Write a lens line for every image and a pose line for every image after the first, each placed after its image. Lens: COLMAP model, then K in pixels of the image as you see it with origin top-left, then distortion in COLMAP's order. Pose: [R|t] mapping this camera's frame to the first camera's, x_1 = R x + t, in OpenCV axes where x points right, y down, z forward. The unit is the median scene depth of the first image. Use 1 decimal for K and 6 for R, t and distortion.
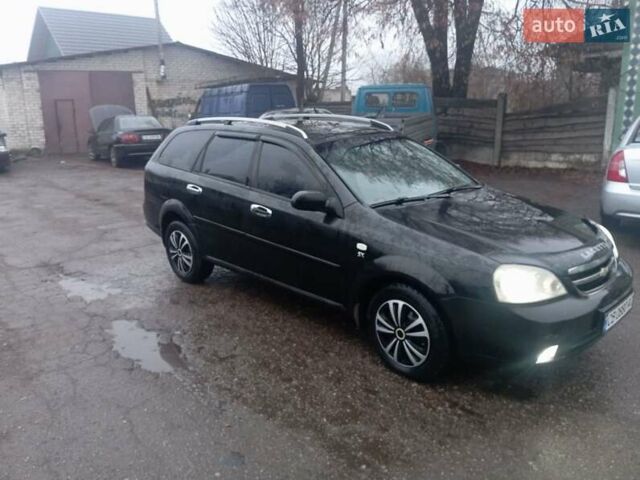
lens RADIAL K [[519.9, 0, 320.0], [0, 519.9, 240.0], [0, 0, 1]] dist [0.085712, -0.156131]
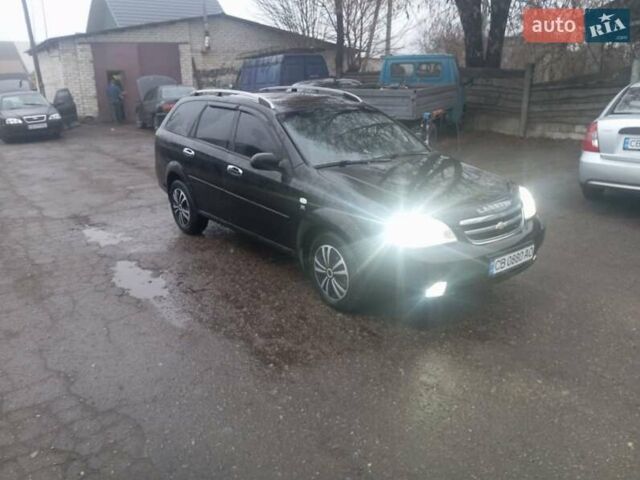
lens RADIAL K [[519.9, 0, 320.0], [0, 519.9, 240.0], [0, 0, 1]] dist [0.085712, -0.156131]
pose [[0.994524, 0.030120, -0.100077, 0.143482], [-0.024596, 0.998129, 0.055980, 0.020987], [0.101575, -0.053212, 0.993404, -0.112928]]
